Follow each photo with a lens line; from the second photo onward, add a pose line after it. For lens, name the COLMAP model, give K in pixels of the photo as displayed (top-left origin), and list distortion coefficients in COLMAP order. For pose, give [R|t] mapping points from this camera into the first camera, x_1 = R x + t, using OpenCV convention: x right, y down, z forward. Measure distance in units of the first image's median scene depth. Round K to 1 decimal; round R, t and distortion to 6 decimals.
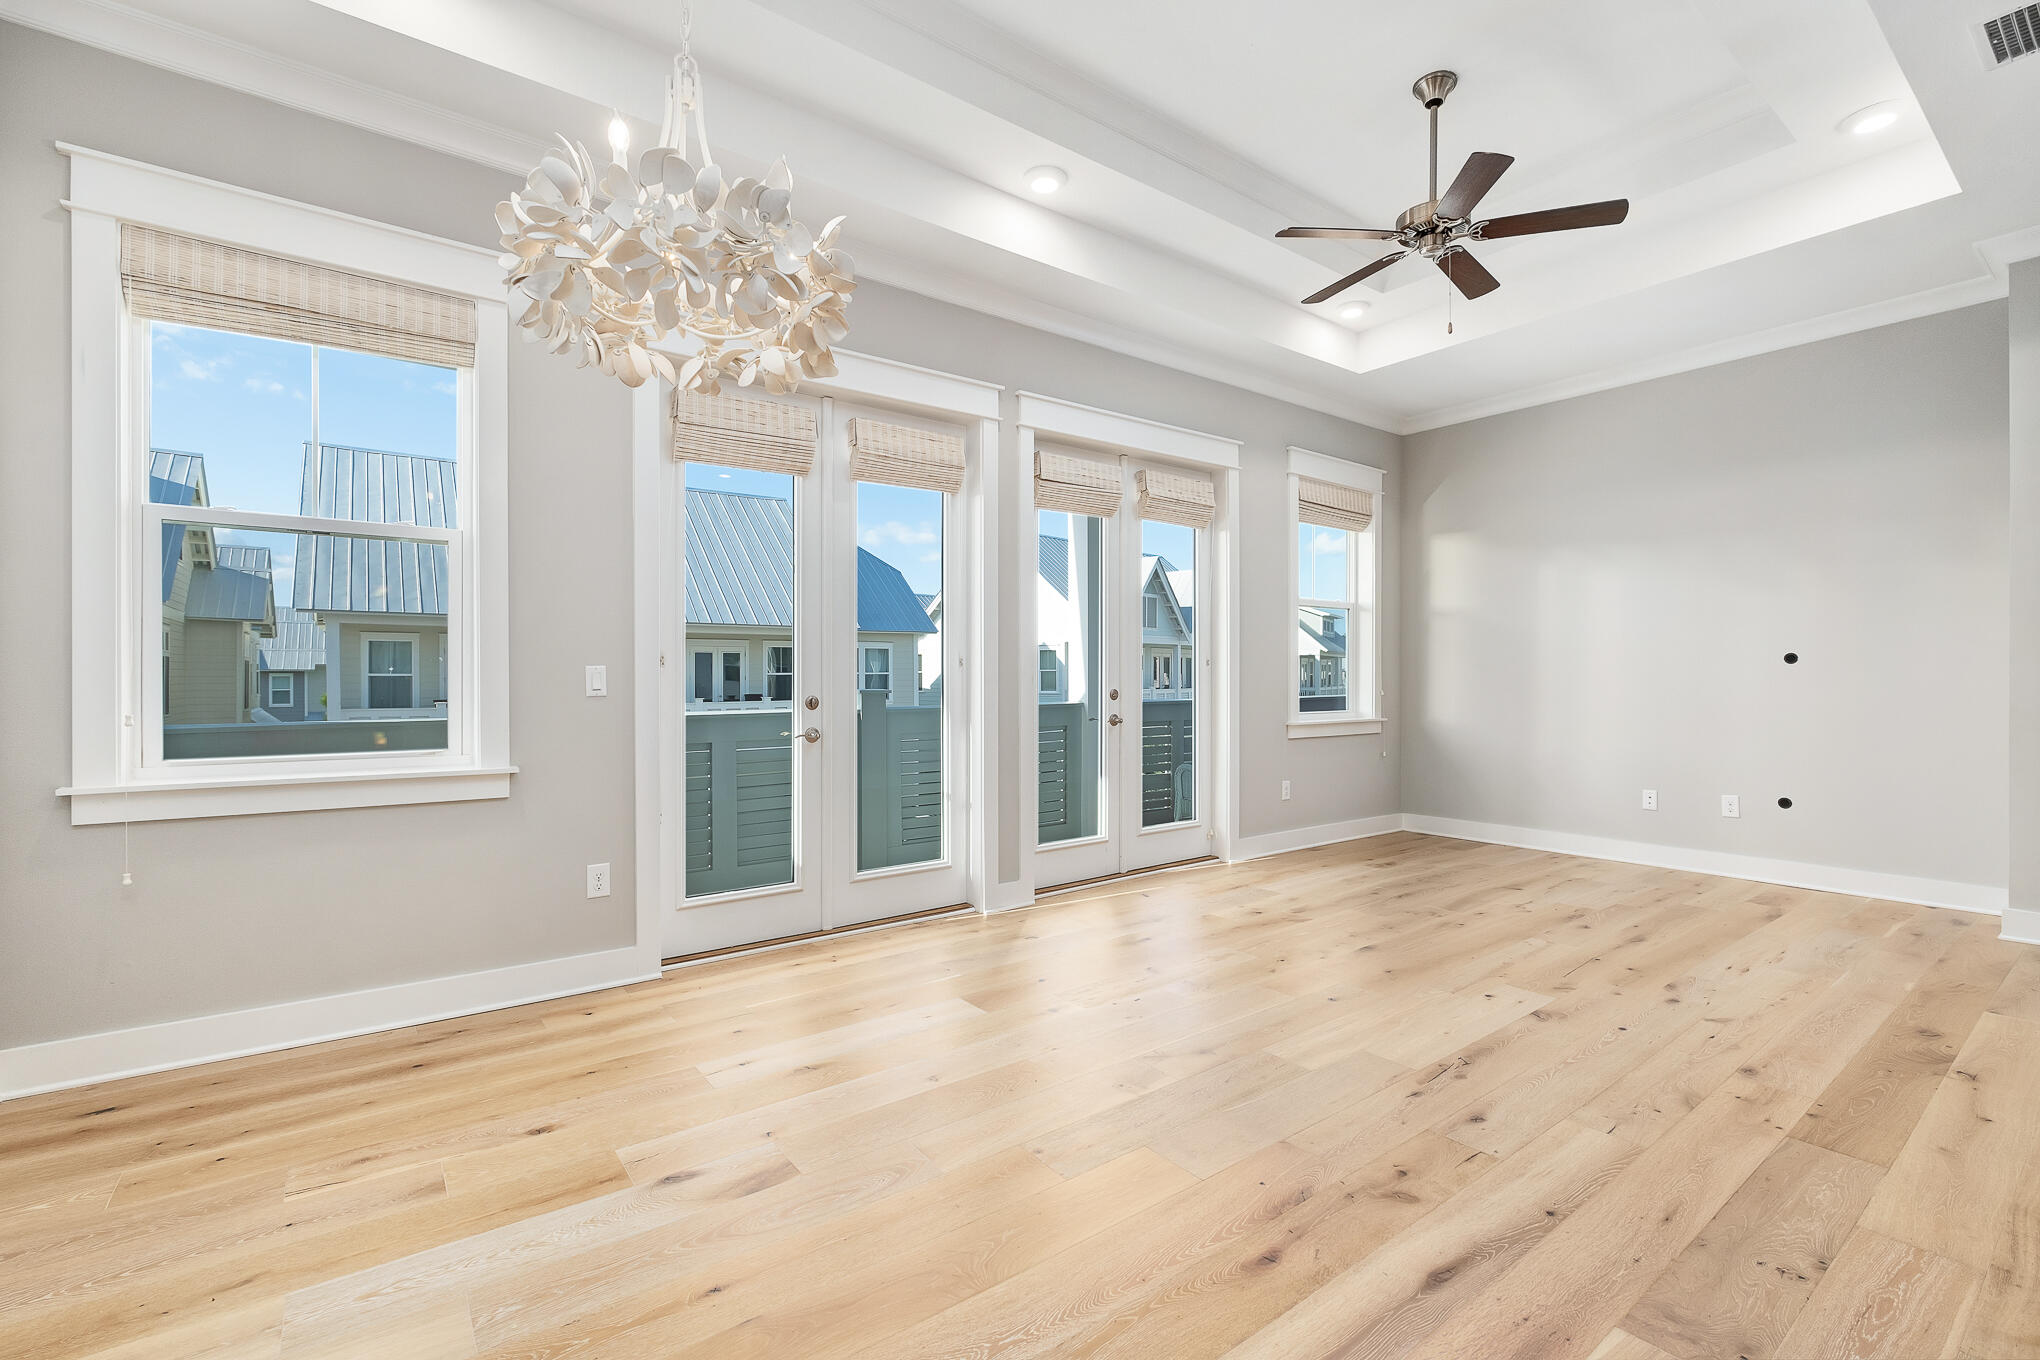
lens RADIAL K [[893.1, 0, 1016.4], [0, 893.1, 675.8], [0, 0, 1]] dist [-0.000706, 0.000023]
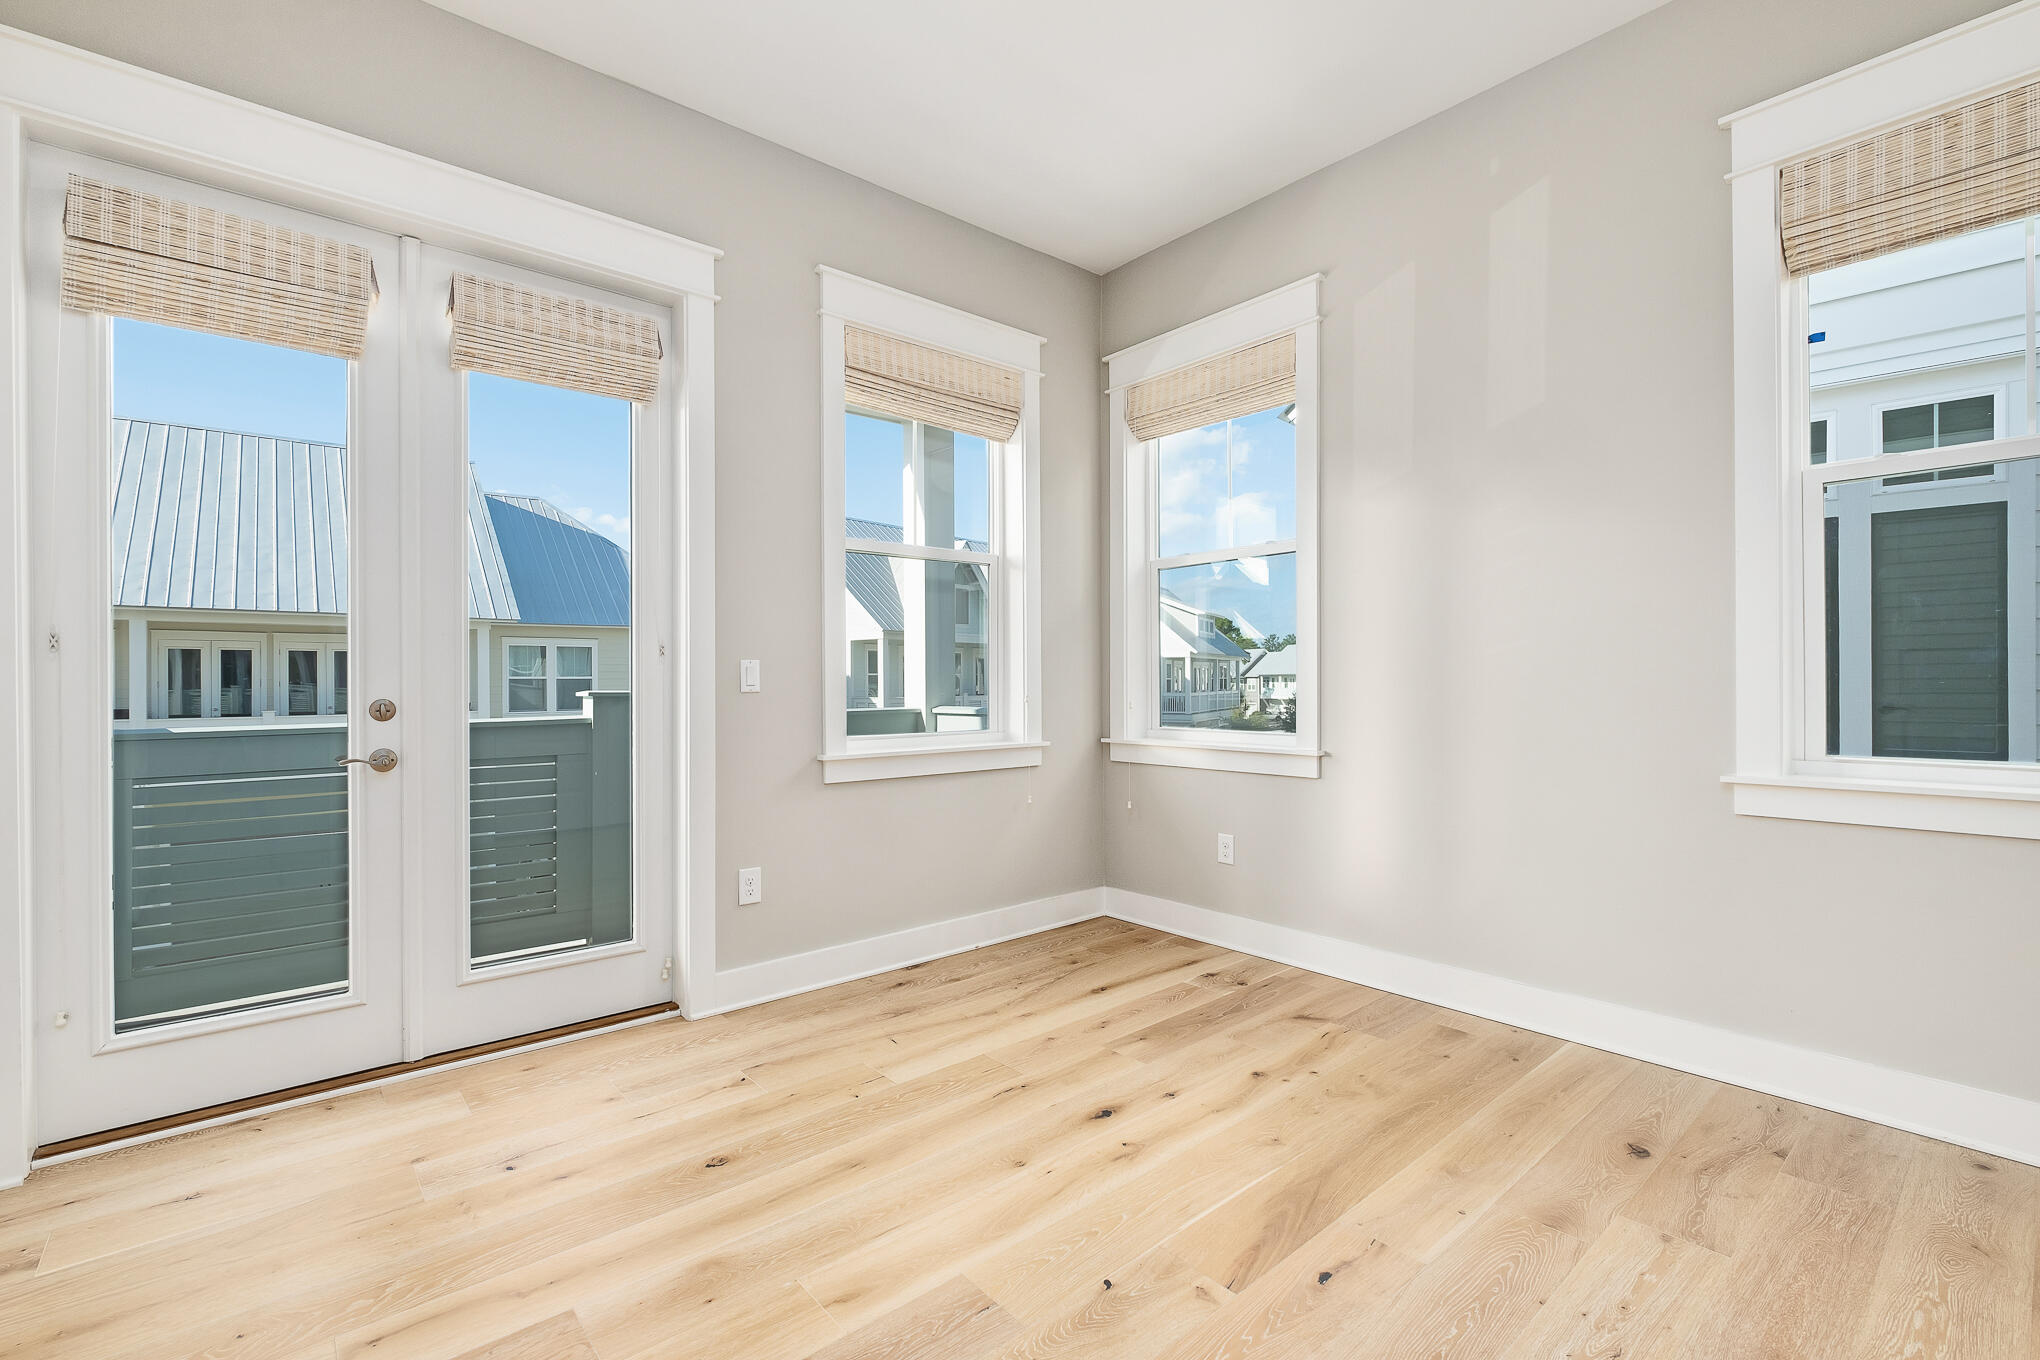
lens RADIAL K [[893.1, 0, 970.0], [0, 893.1, 681.0], [0, 0, 1]] dist [-0.000706, 0.000023]
pose [[0.999142, -0.006105, 0.040968, 0.489000], [0.006093, 0.999981, 0.000408, 0.006973], [-0.040970, -0.000158, 0.999160, 0.565209]]
